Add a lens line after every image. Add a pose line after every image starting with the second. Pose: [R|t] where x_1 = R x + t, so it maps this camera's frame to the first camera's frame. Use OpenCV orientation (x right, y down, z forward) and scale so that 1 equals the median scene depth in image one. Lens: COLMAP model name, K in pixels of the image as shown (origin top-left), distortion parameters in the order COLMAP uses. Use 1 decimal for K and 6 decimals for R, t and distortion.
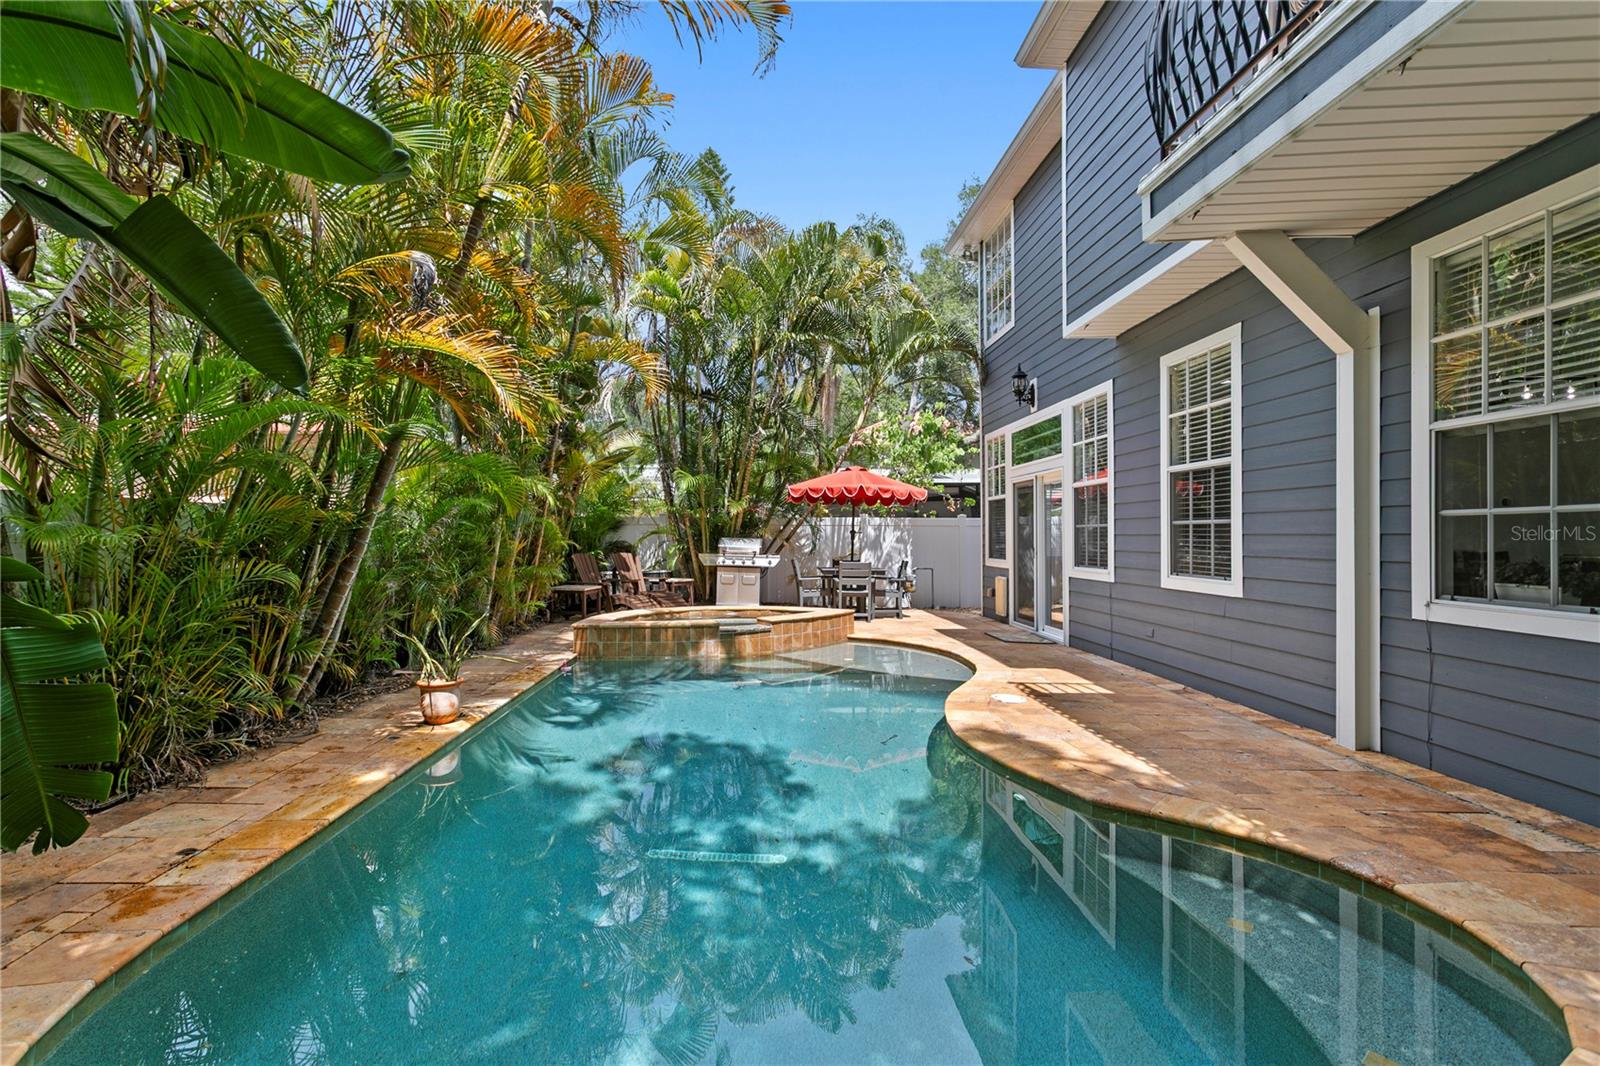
lens RADIAL K [[769.0, 0, 765.2], [0, 769.0, 542.6], [0, 0, 1]] dist [-0.000285, 0.000469]
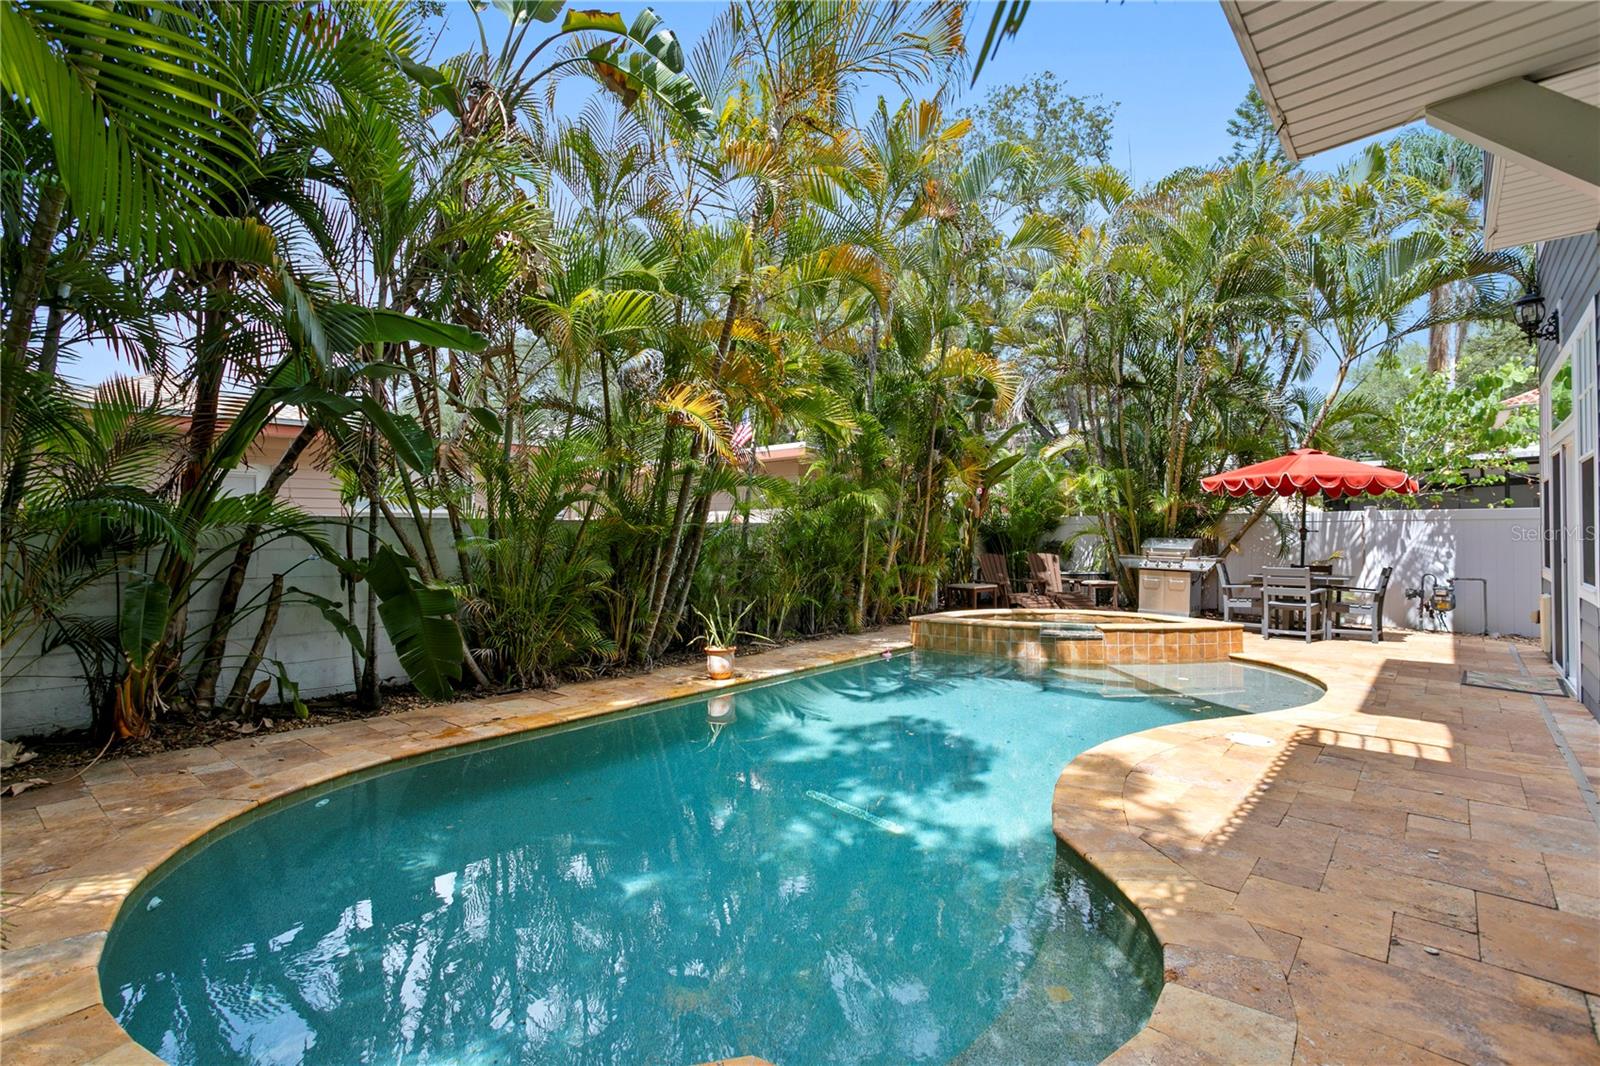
lens RADIAL K [[757.6, 0, 768.5], [0, 757.6, 534.7], [0, 0, 1]] dist [0.001308, 0.000477]
pose [[0.735982, -0.006293, -0.676972, 0.351989], [0.002532, 0.999975, -0.006542, -0.008266], [0.676997, 0.003101, 0.735980, 0.042837]]
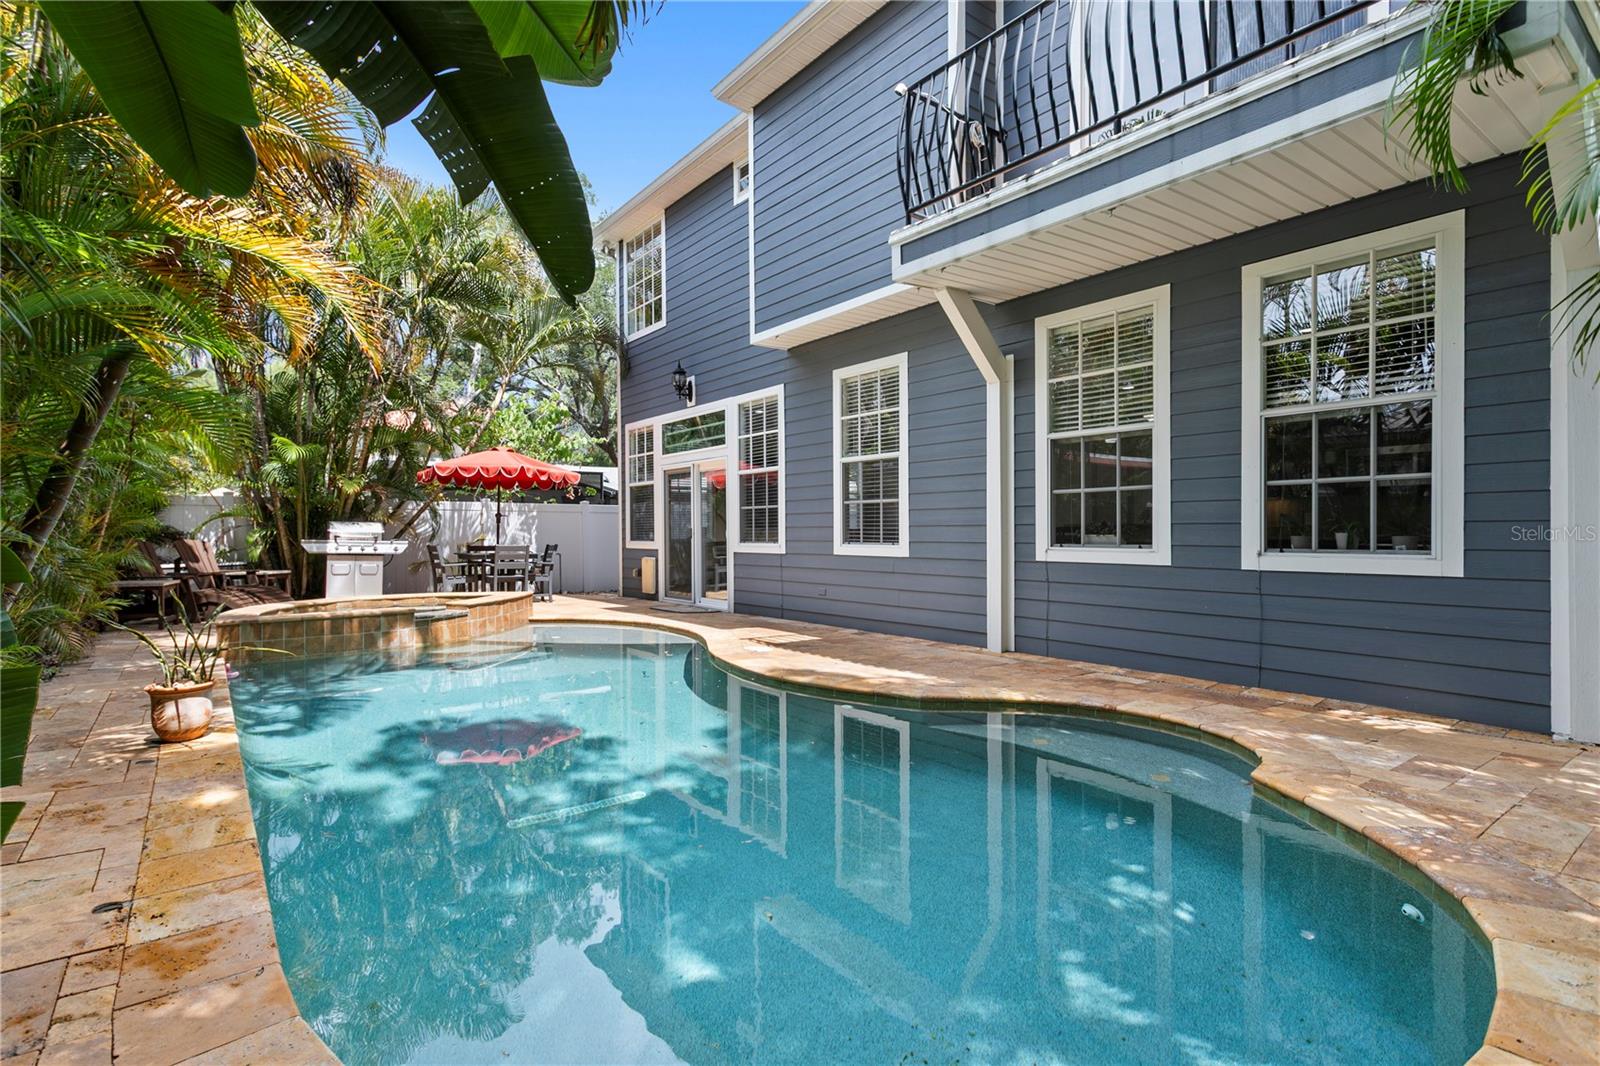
lens RADIAL K [[775.0, 0, 773.7], [0, 775.0, 537.2], [0, 0, 1]] dist [-0.004489, 0.000727]
pose [[0.812744, -0.005636, 0.582594, -0.248439], [0.007391, 0.999972, -0.000637, 0.025197], [-0.582574, 0.004824, 0.812763, 0.025255]]
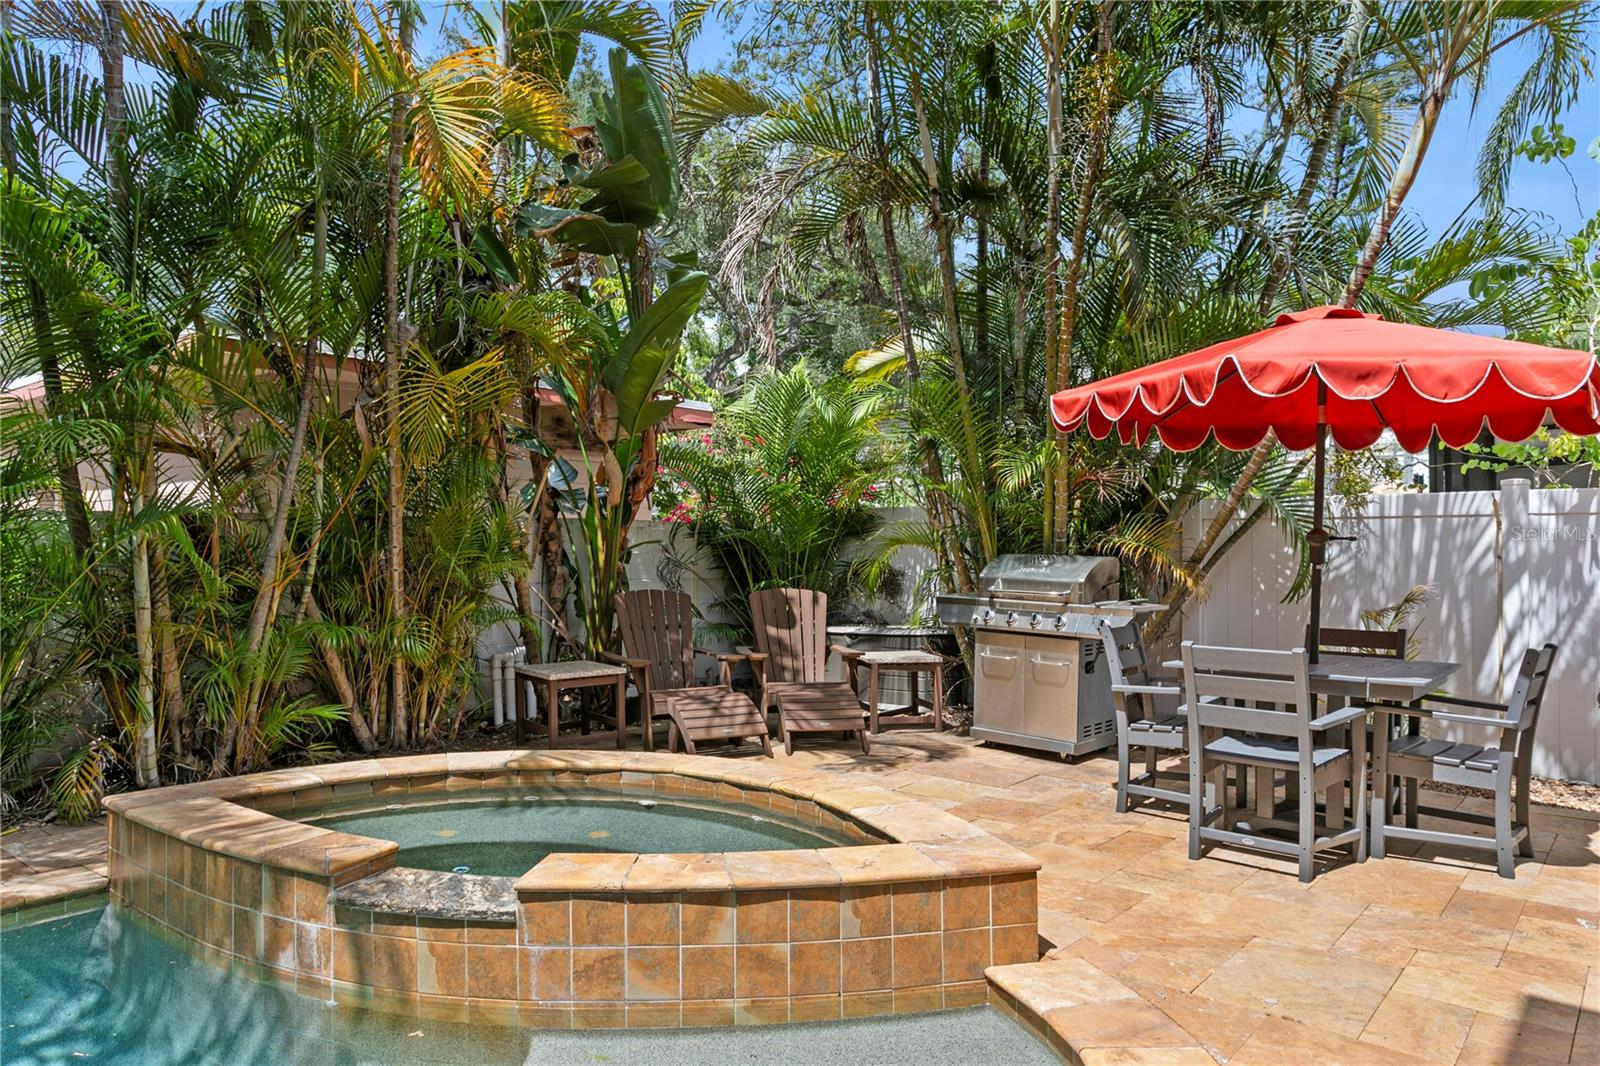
lens RADIAL K [[1079.9, 0, 761.8], [0, 1079.9, 527.0], [0, 0, 1]] dist [-0.005100, -0.000836]
pose [[0.758959, -0.013805, -0.650993, 0.321500], [-0.002612, 0.999703, -0.024245, -0.009869], [0.651134, 0.020101, 0.758697, 0.816561]]
